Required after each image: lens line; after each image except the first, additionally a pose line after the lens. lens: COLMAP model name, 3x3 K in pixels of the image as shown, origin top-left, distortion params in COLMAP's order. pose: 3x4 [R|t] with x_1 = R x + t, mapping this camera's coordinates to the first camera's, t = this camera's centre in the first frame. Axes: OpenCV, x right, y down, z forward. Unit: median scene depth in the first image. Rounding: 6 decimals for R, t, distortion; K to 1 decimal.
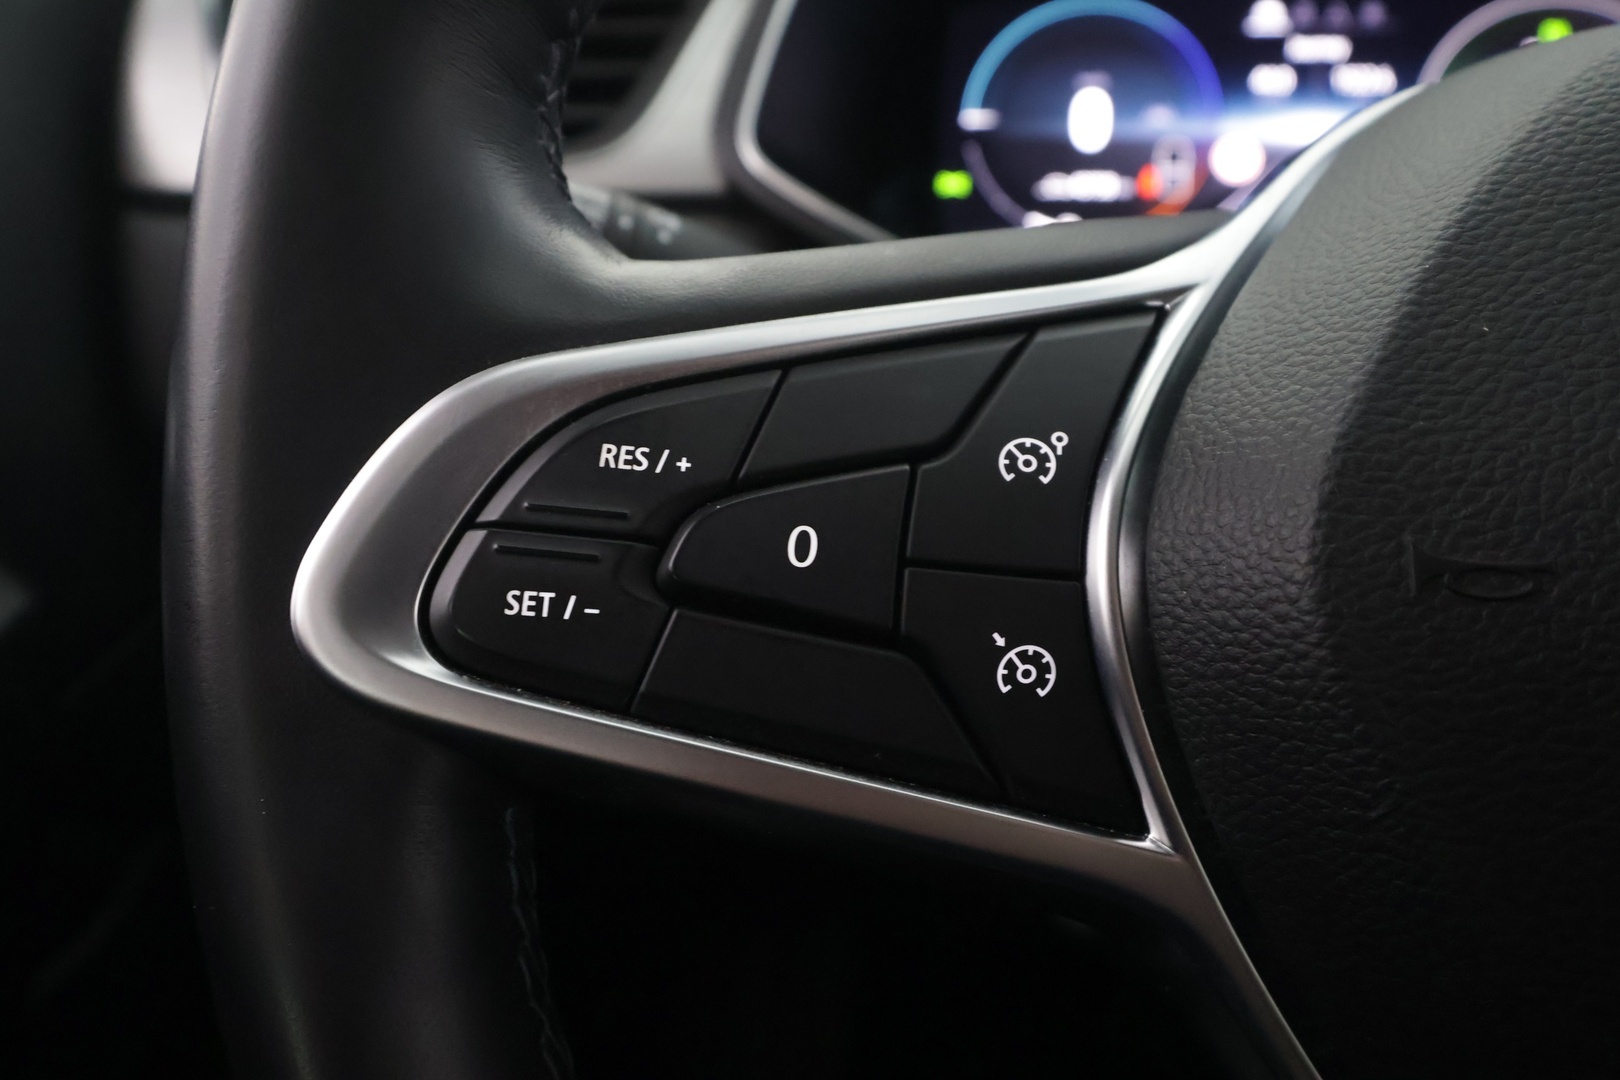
lens RADIAL K [[1268.6, 0, 809.5], [0, 1268.6, 545.9], [0, 0, 1]] dist [0.002910, 0.008949]
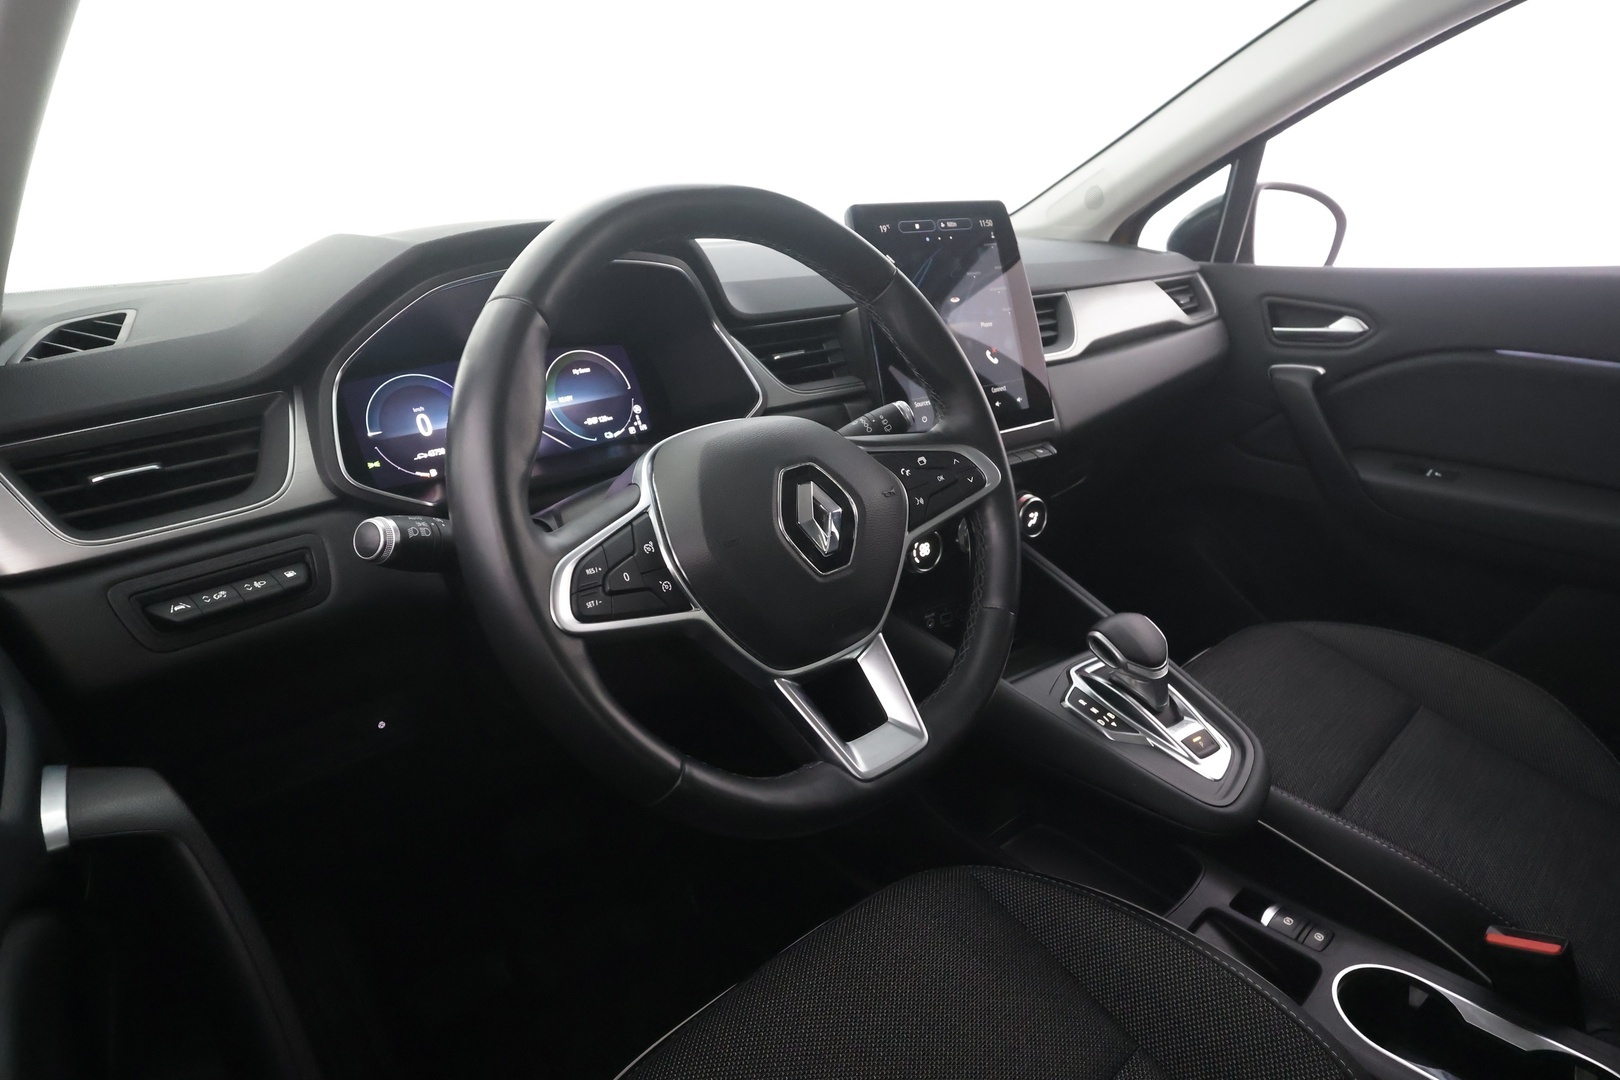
lens RADIAL K [[911.8, 0, 803.2], [0, 911.8, 545.8], [0, 0, 1]] dist [-0.000177, 0.001707]
pose [[0.622161, -0.289212, 0.727511, -2.066774], [0.326371, 0.940480, 0.094765, -0.216511], [-0.711616, 0.178479, 0.679520, -1.900168]]
